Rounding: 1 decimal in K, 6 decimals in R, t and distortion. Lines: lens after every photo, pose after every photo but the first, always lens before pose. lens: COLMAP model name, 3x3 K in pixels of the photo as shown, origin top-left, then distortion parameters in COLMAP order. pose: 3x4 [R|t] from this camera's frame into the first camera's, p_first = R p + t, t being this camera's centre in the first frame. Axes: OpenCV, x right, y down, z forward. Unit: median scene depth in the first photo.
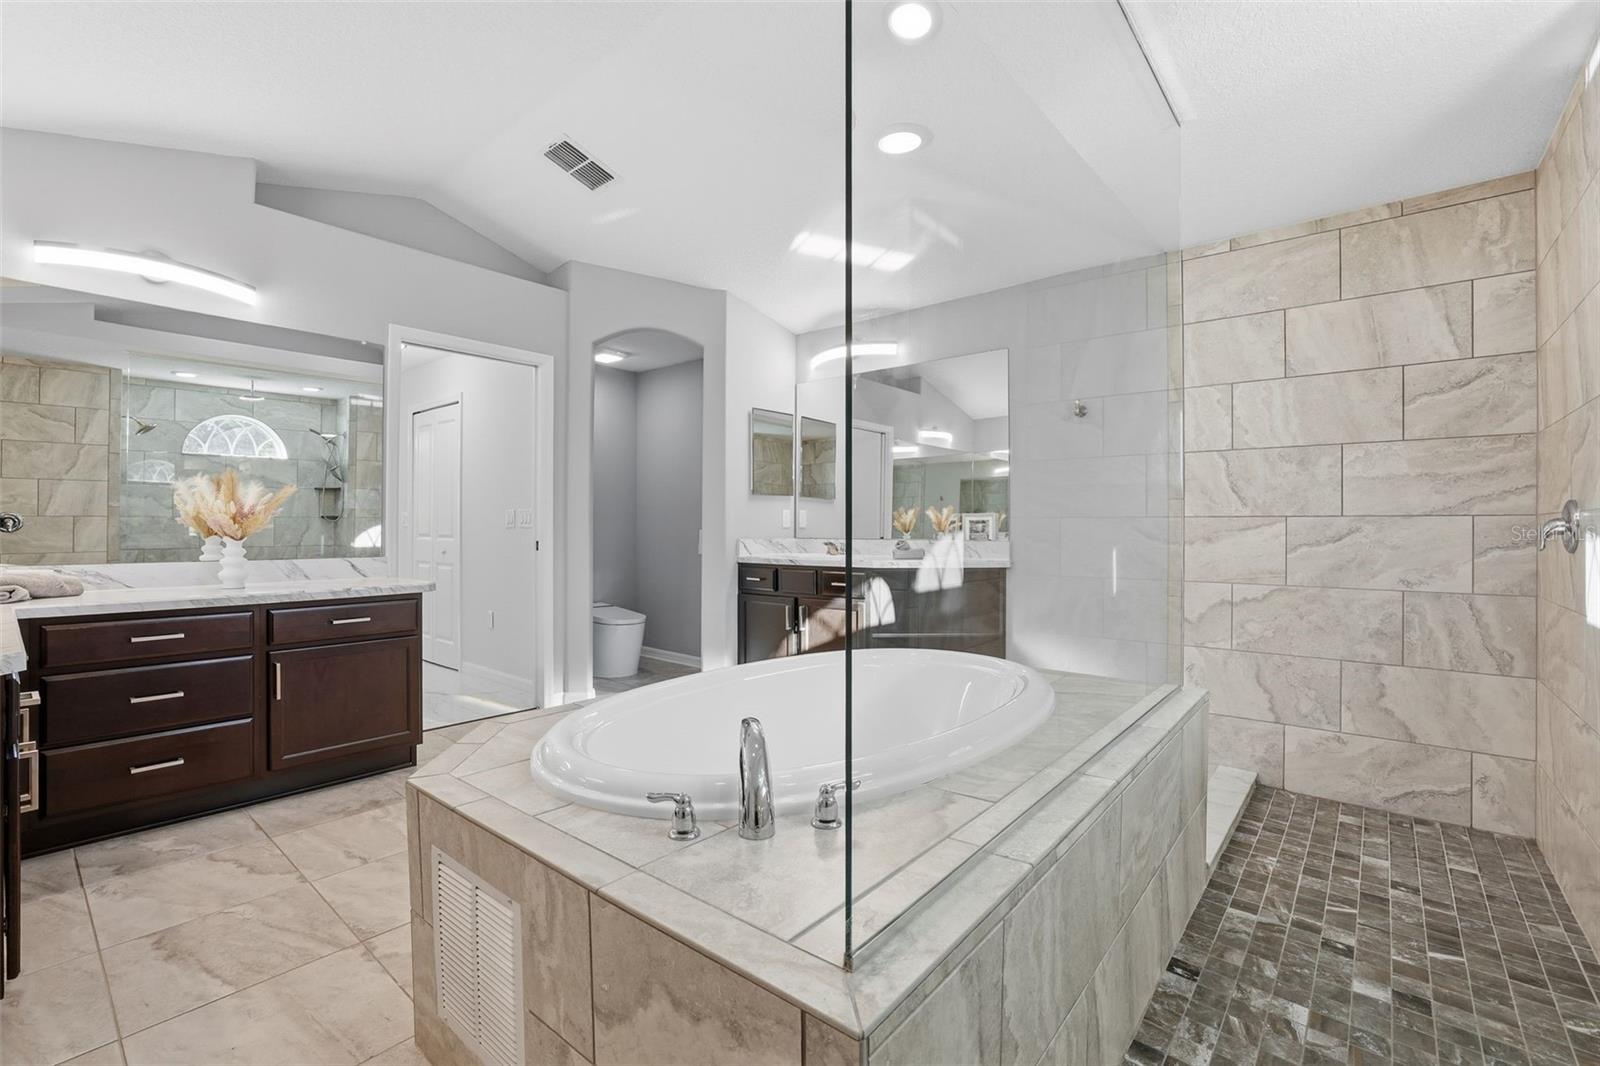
lens RADIAL K [[700.6, 0, 804.9], [0, 700.6, 524.8], [0, 0, 1]] dist [-0.033892, 0.015651]
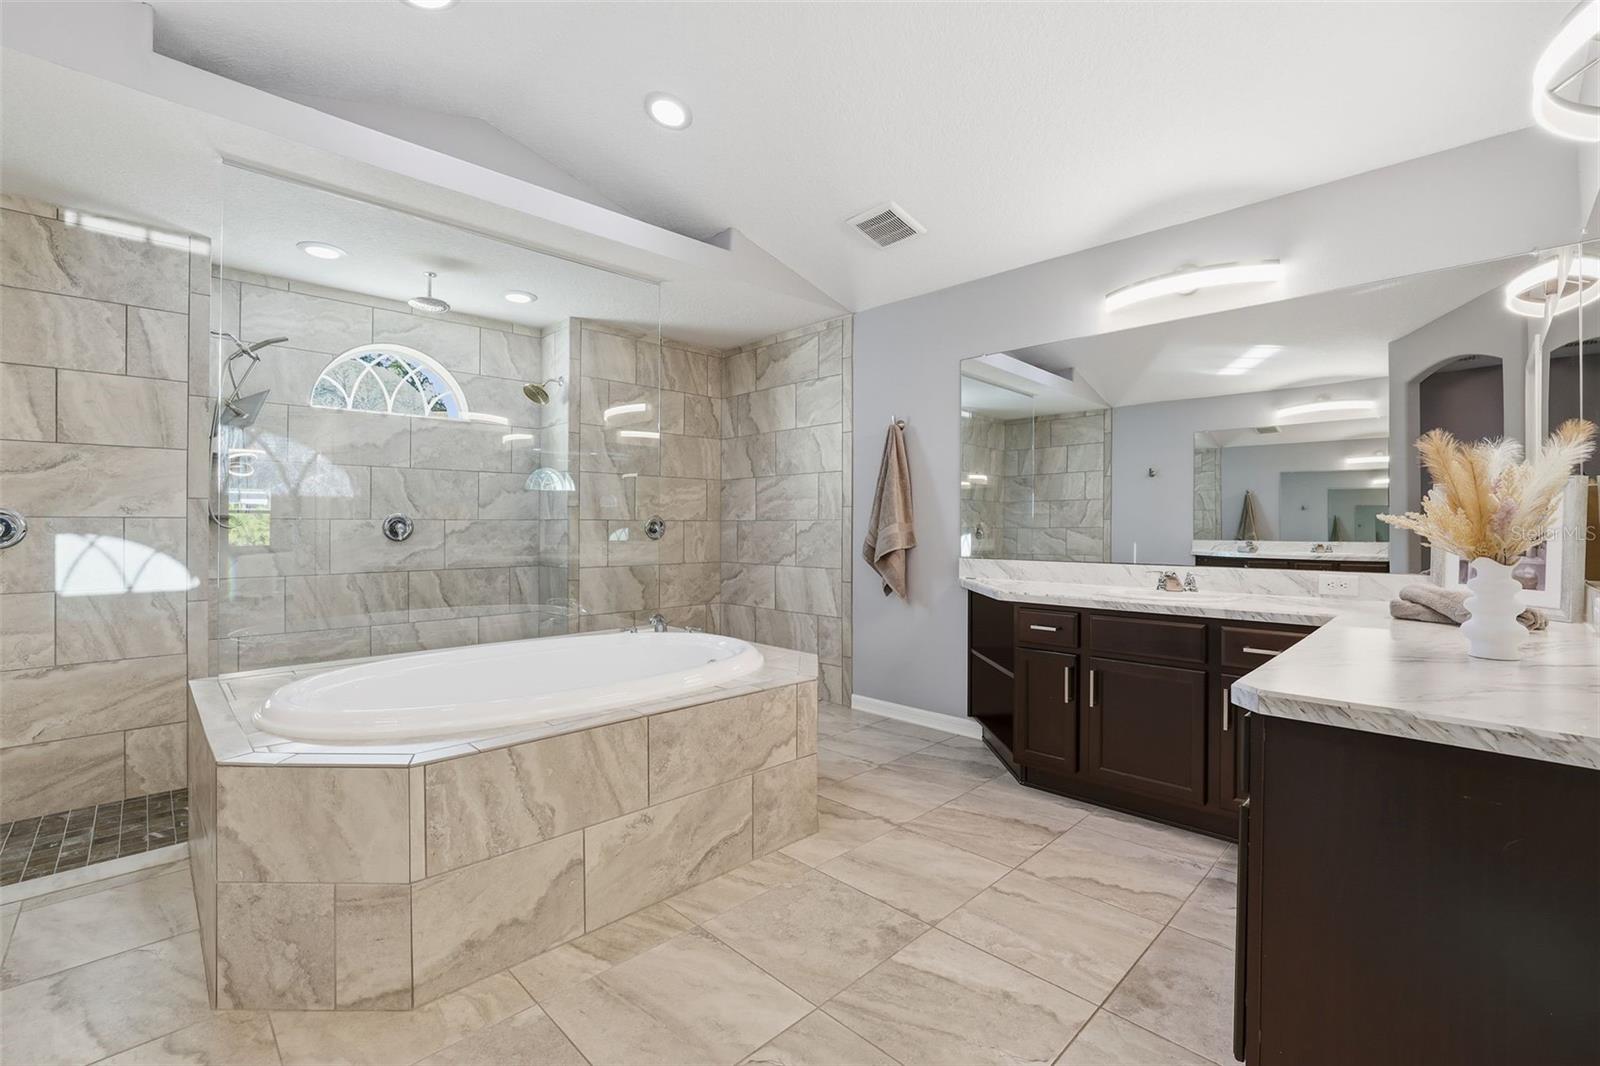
lens RADIAL K [[690.3, 0, 782.3], [0, 690.3, 528.9], [0, 0, 1]] dist [-0.032292, 0.016350]
pose [[-0.992095, -0.002611, 0.125463, -0.404454], [-0.002628, 0.999997, 0.000023, 0.001623], [-0.125462, -0.000307, -0.992098, 1.690744]]
